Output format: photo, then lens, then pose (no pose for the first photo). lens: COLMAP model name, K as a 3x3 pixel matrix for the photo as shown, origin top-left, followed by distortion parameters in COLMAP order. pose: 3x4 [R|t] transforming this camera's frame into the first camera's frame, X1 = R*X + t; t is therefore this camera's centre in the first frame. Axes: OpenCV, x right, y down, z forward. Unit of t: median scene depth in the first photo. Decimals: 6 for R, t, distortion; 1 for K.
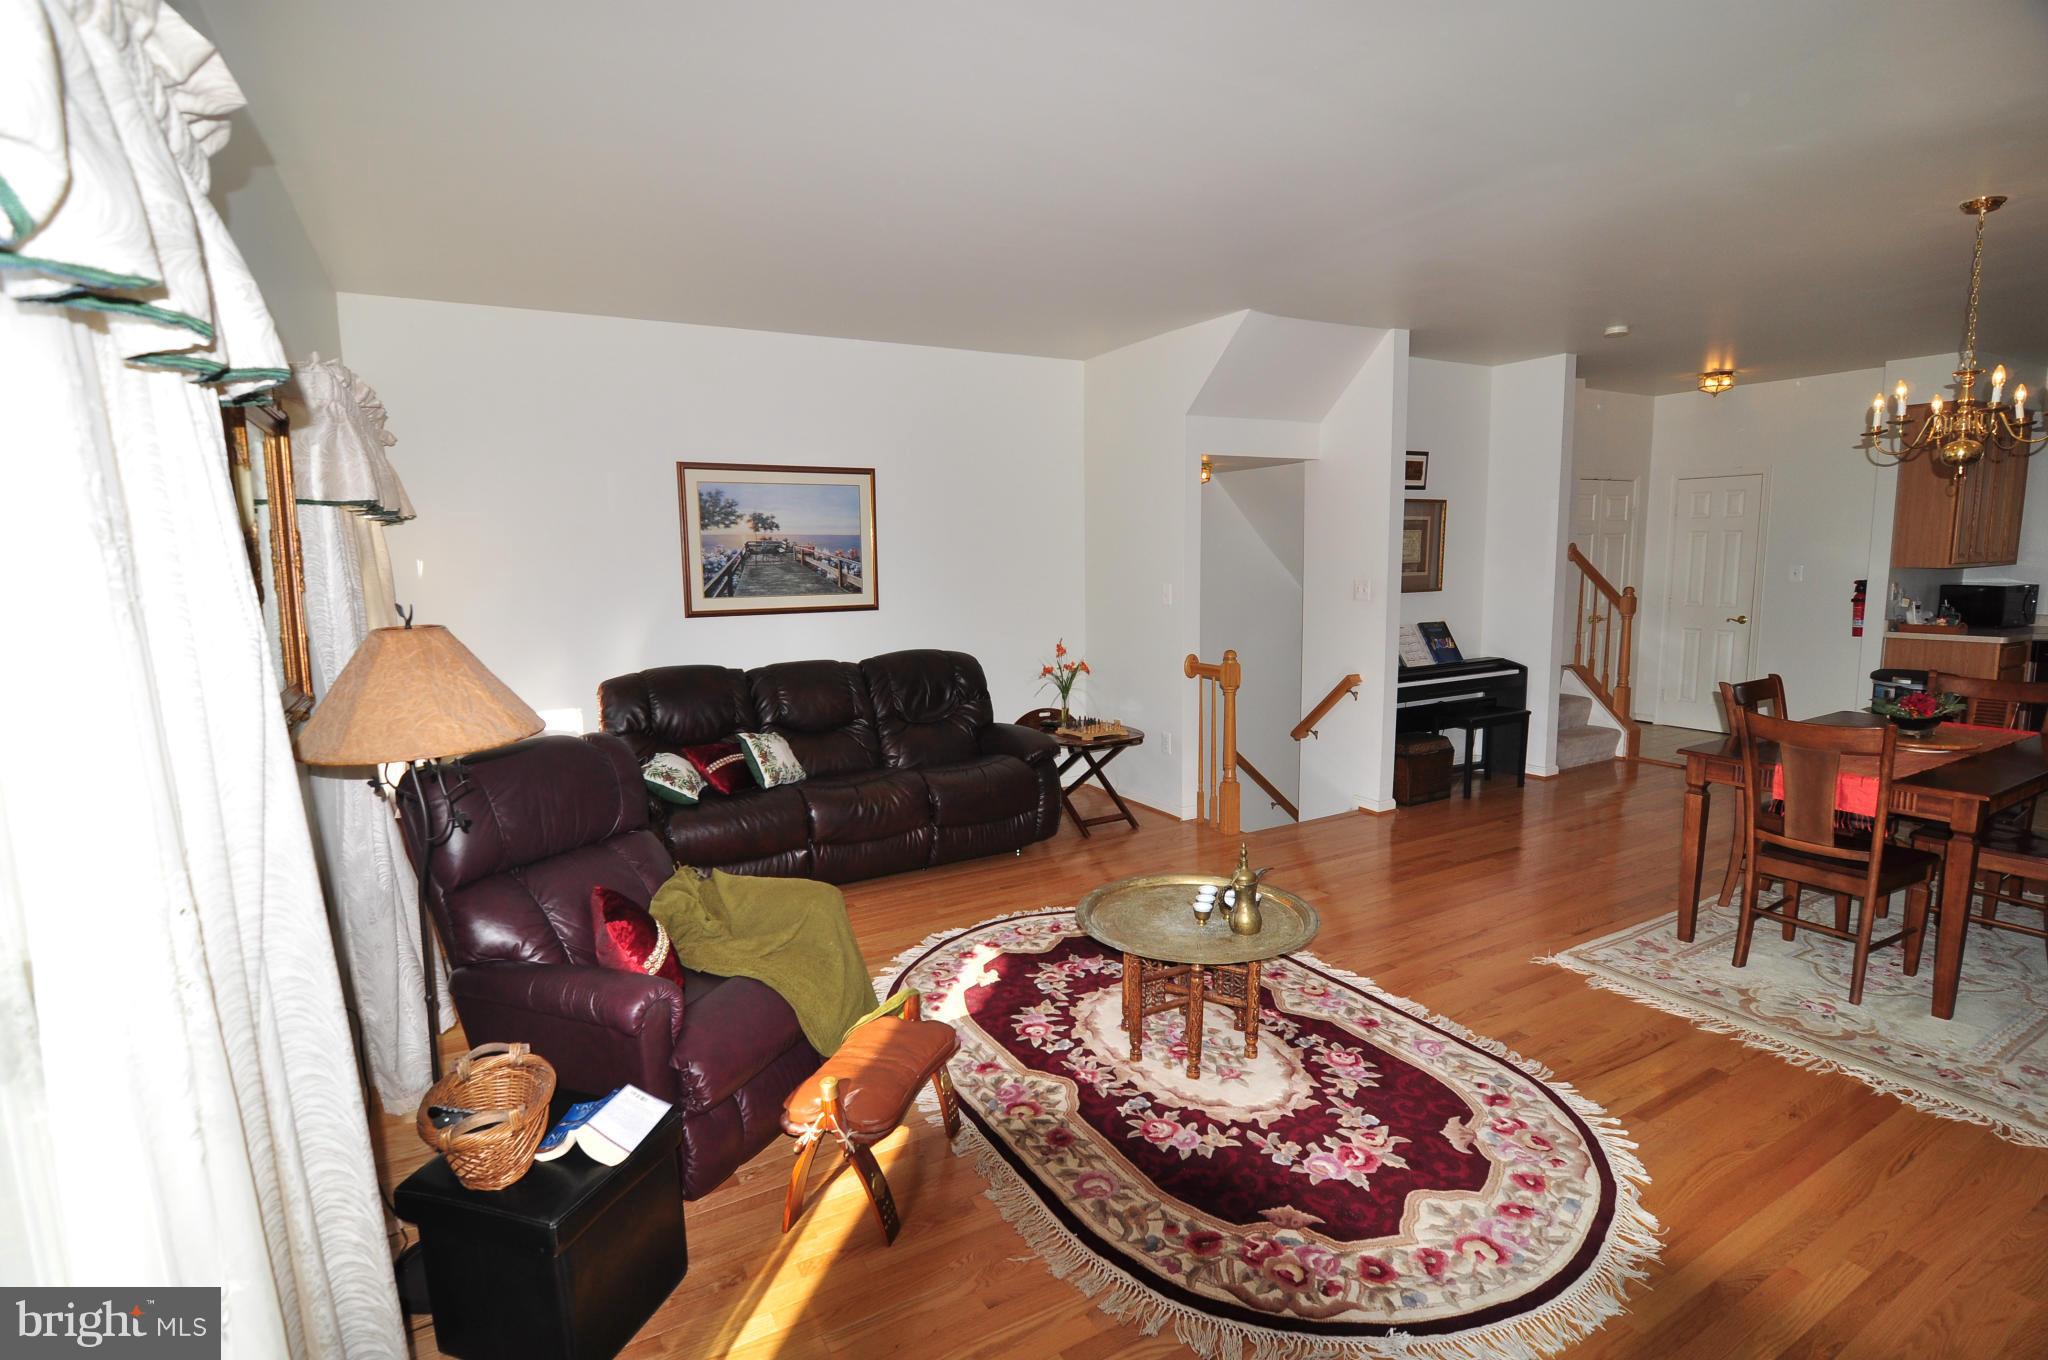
lens RADIAL K [[986.3, 0, 1026.2], [0, 986.3, 688.2], [0, 0, 1]] dist [-0.006637, -0.009839]
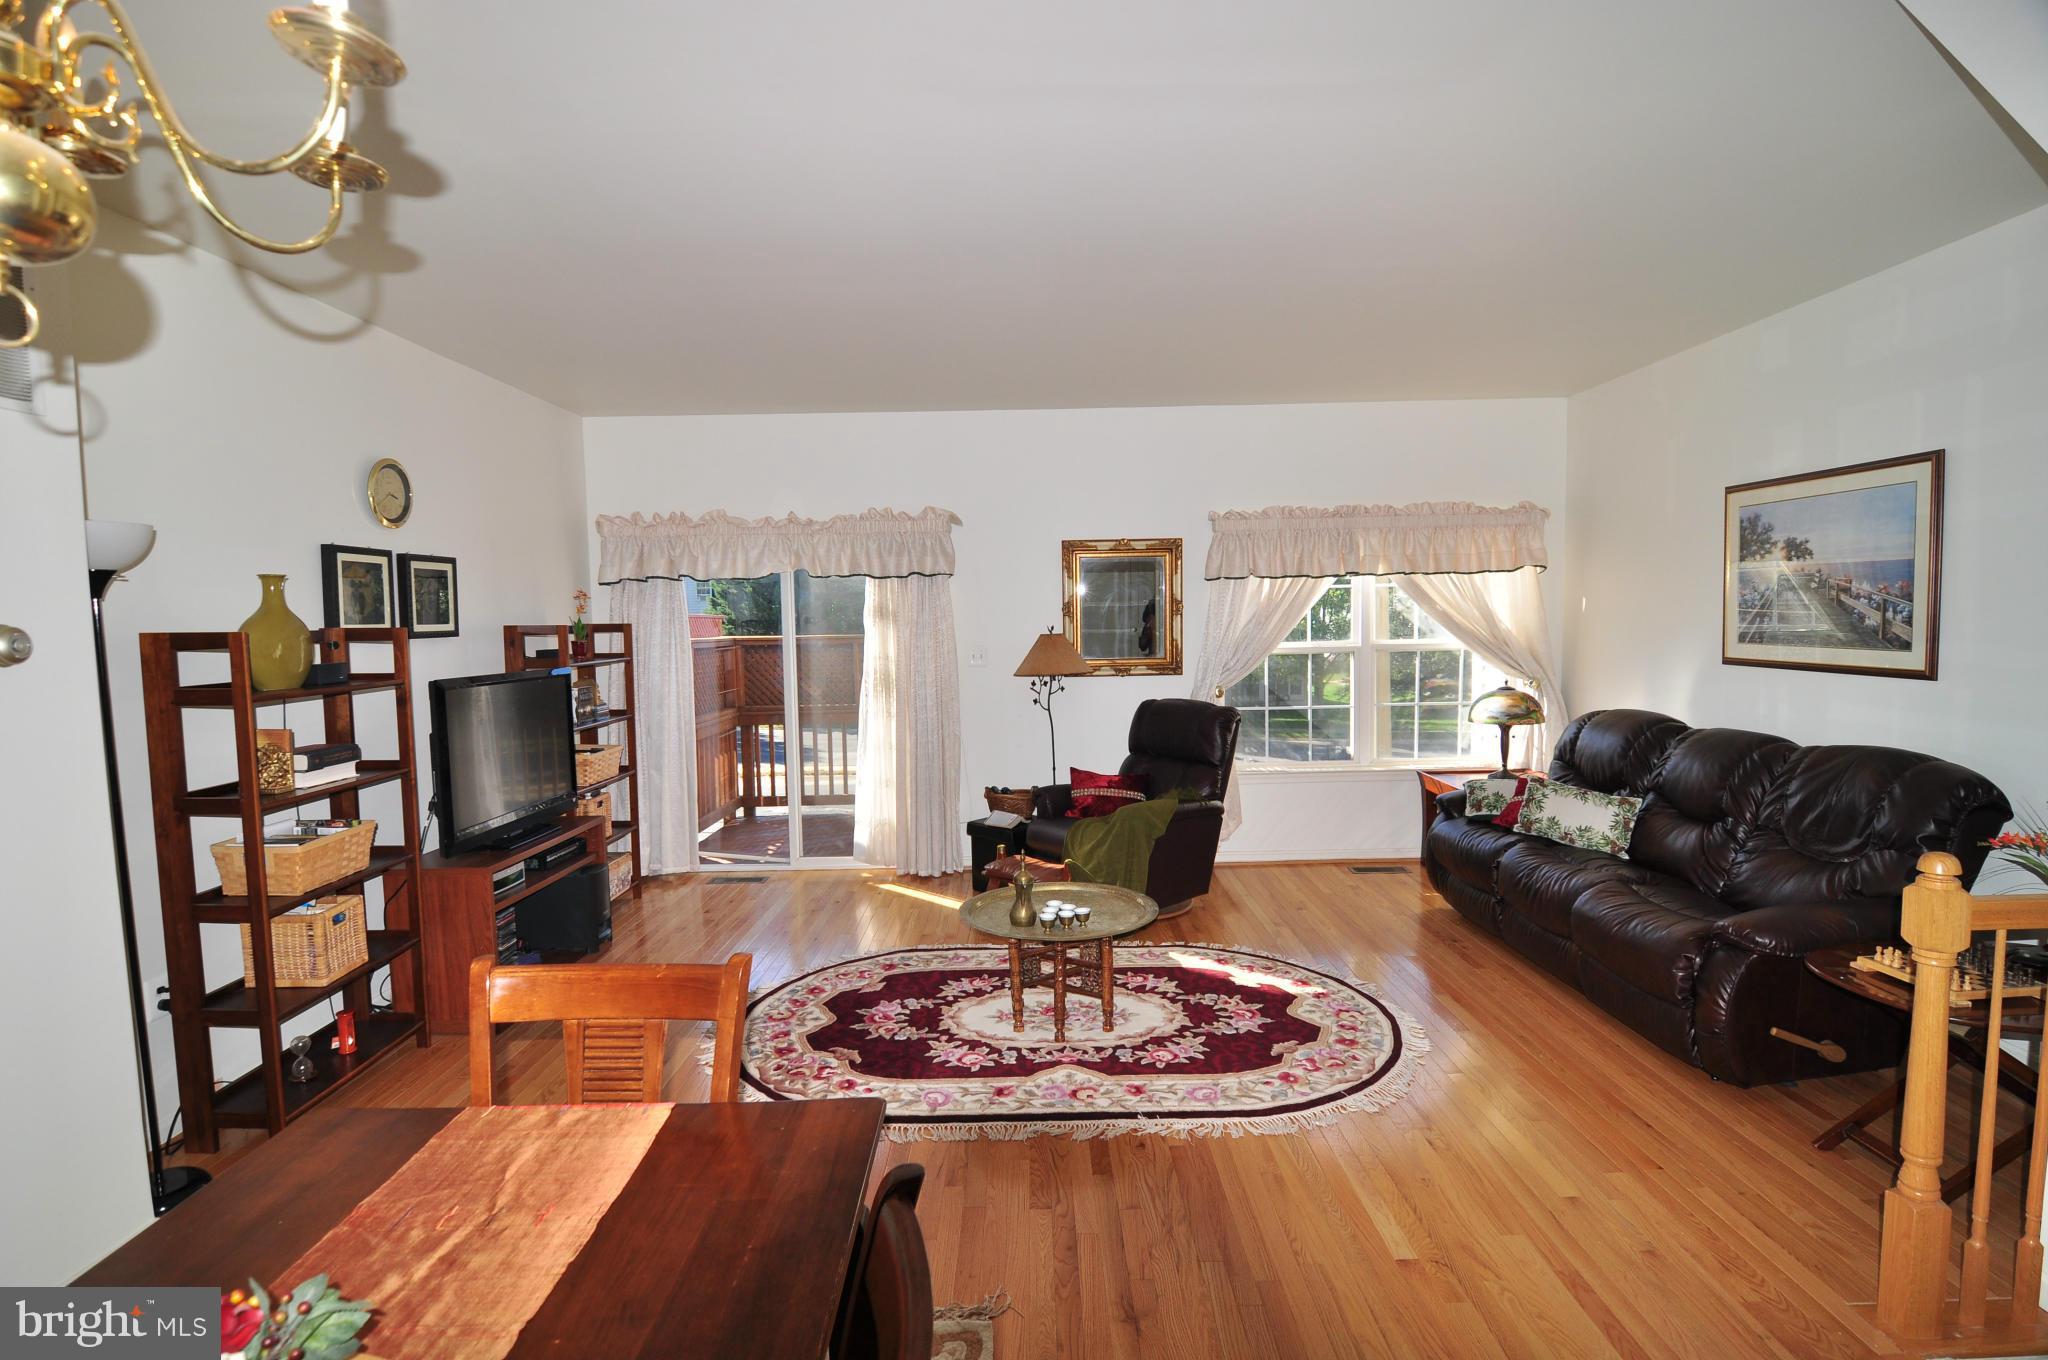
lens RADIAL K [[986.3, 0, 1026.2], [0, 986.3, 688.2], [0, 0, 1]] dist [-0.006637, -0.009839]
pose [[-0.502870, 0.090248, -0.859638, 1.081525], [-0.089031, 0.983836, 0.155369, -0.197691], [0.859765, 0.154665, -0.486707, 1.359664]]
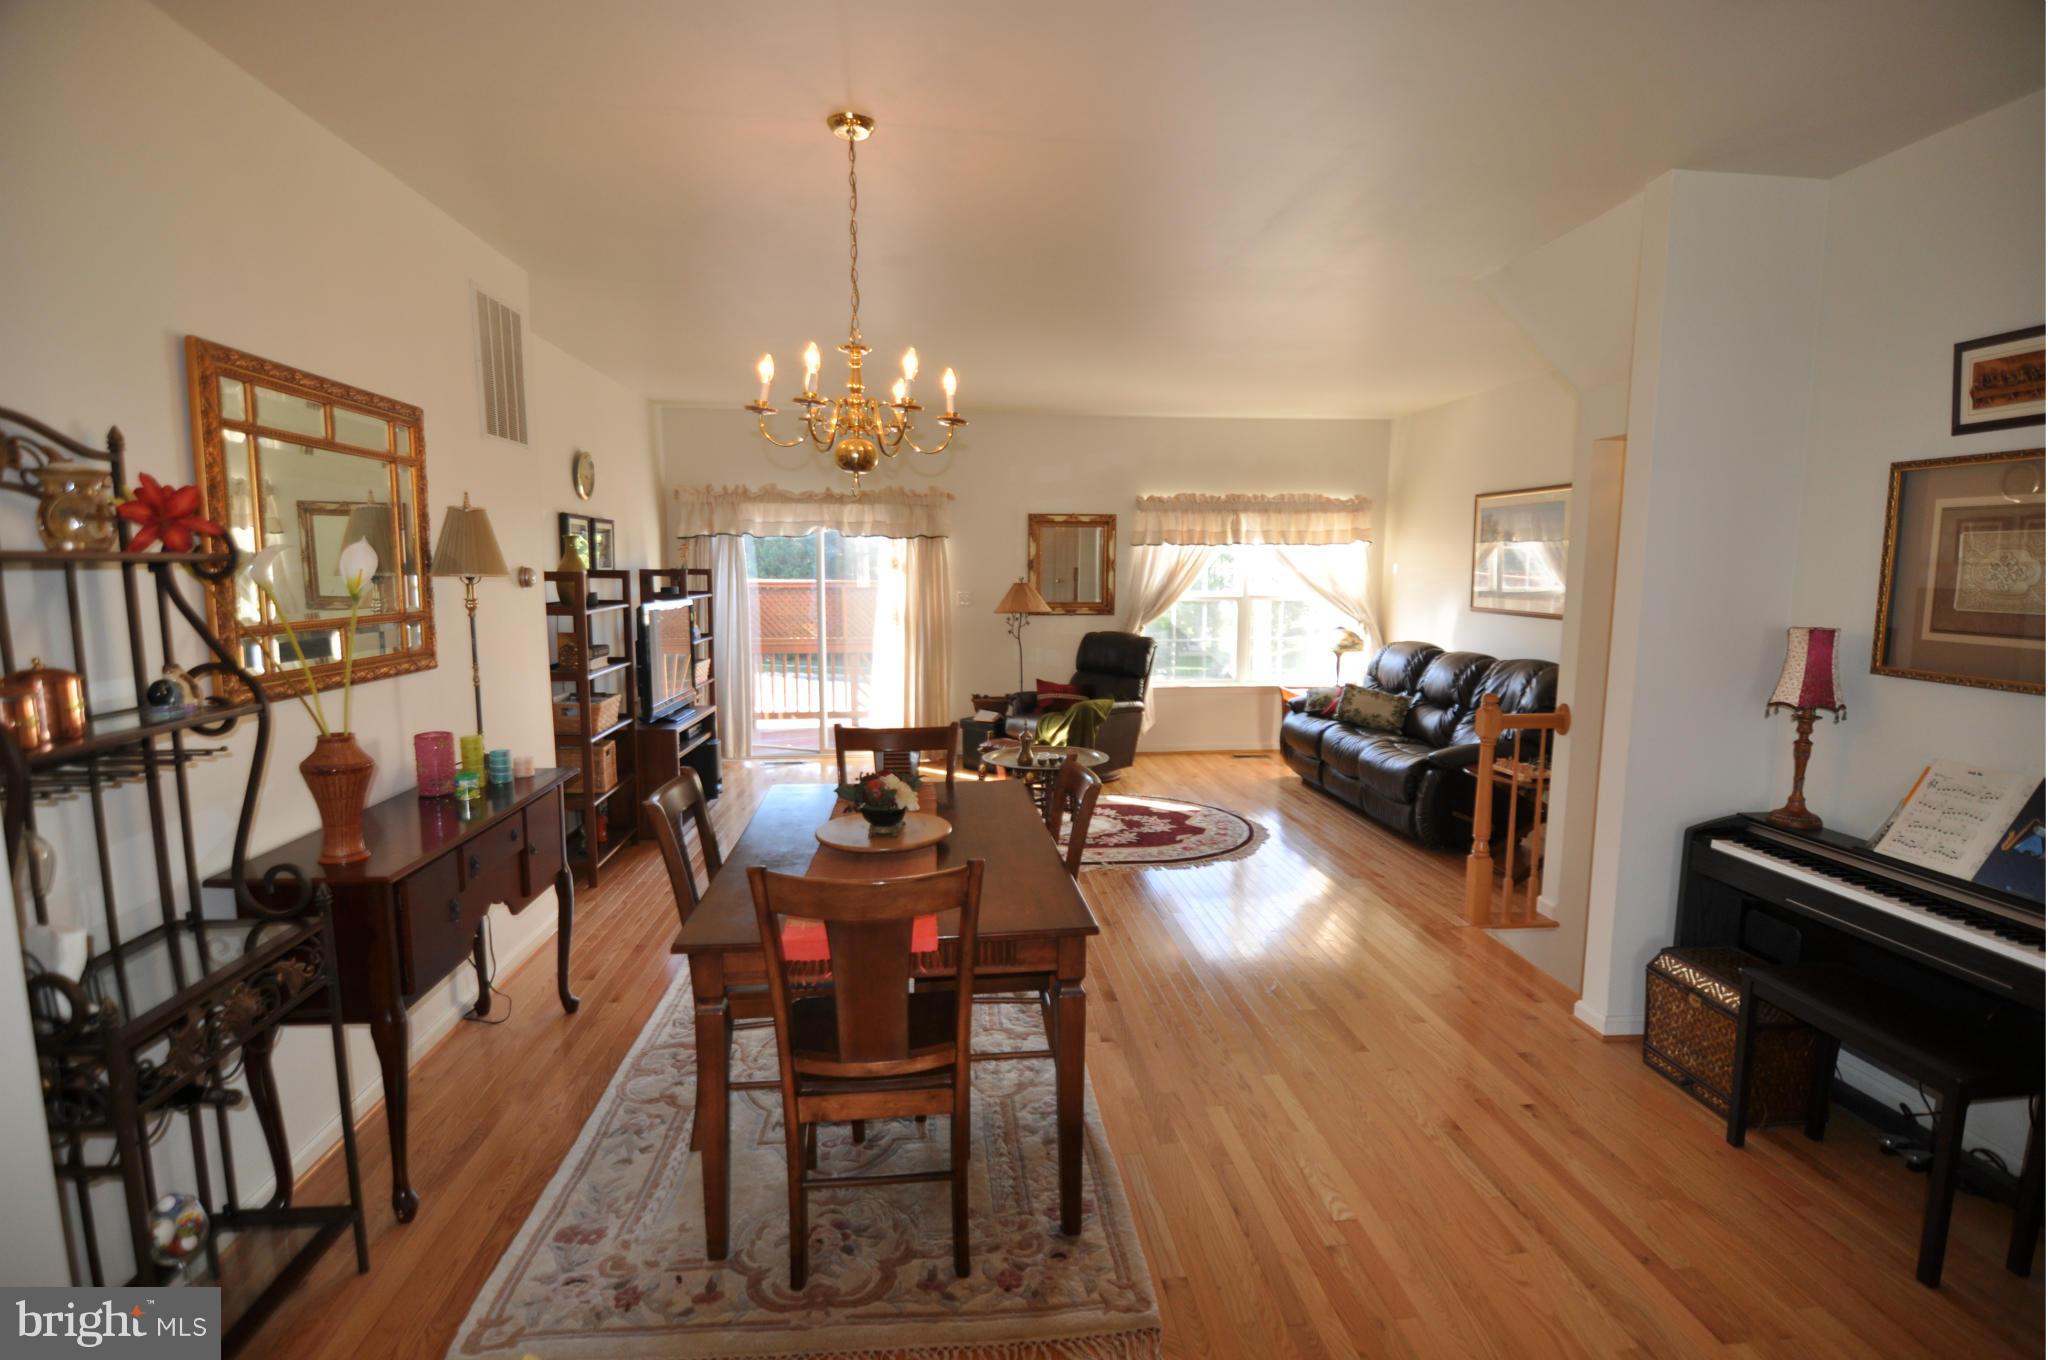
lens RADIAL K [[986.3, 0, 1026.2], [0, 986.3, 688.2], [0, 0, 1]] dist [-0.006637, -0.009839]
pose [[-0.417684, 0.129435, -0.899326, 1.694353], [-0.117081, 0.973881, 0.194543, -0.239926], [0.901017, 0.186552, -0.391620, 1.518967]]
